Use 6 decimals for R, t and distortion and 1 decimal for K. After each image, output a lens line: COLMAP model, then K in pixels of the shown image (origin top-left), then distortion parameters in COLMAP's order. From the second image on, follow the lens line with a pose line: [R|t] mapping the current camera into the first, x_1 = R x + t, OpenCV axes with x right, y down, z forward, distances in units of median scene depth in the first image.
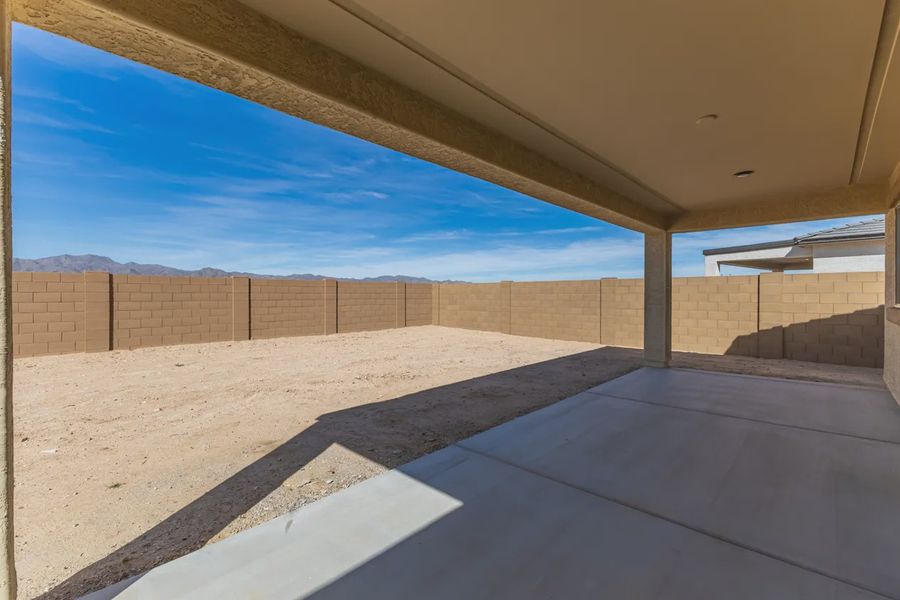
lens RADIAL K [[390.3, 0, 450.8], [0, 390.3, 294.5], [0, 0, 1]] dist [0.009834, -0.000113]
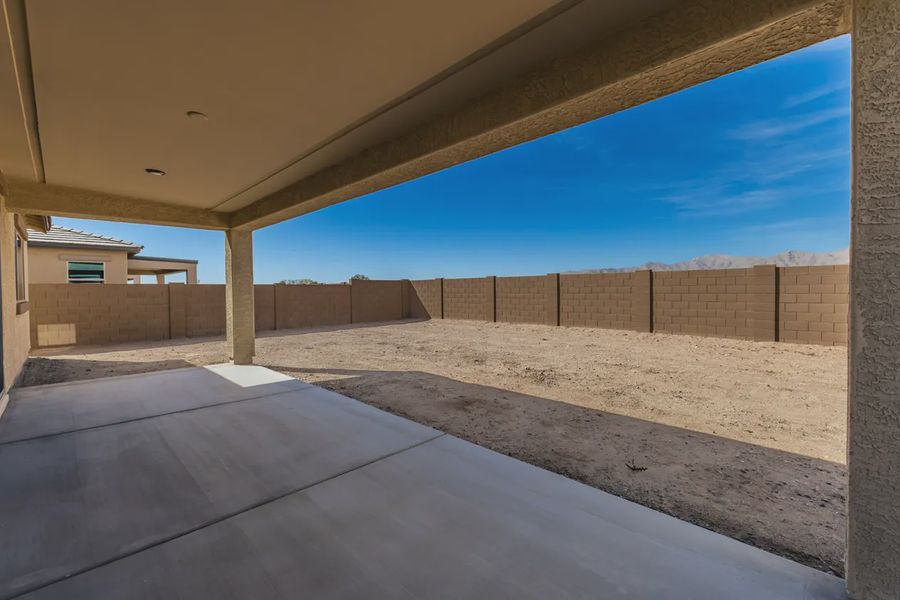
lens RADIAL K [[390.3, 0, 450.8], [0, 390.3, 294.5], [0, 0, 1]] dist [0.009834, -0.000113]
pose [[-0.022124, 0.015635, -0.999633, 0.426281], [0.008135, 0.999847, 0.015459, -0.001282], [0.999722, -0.007790, -0.022248, 0.430520]]
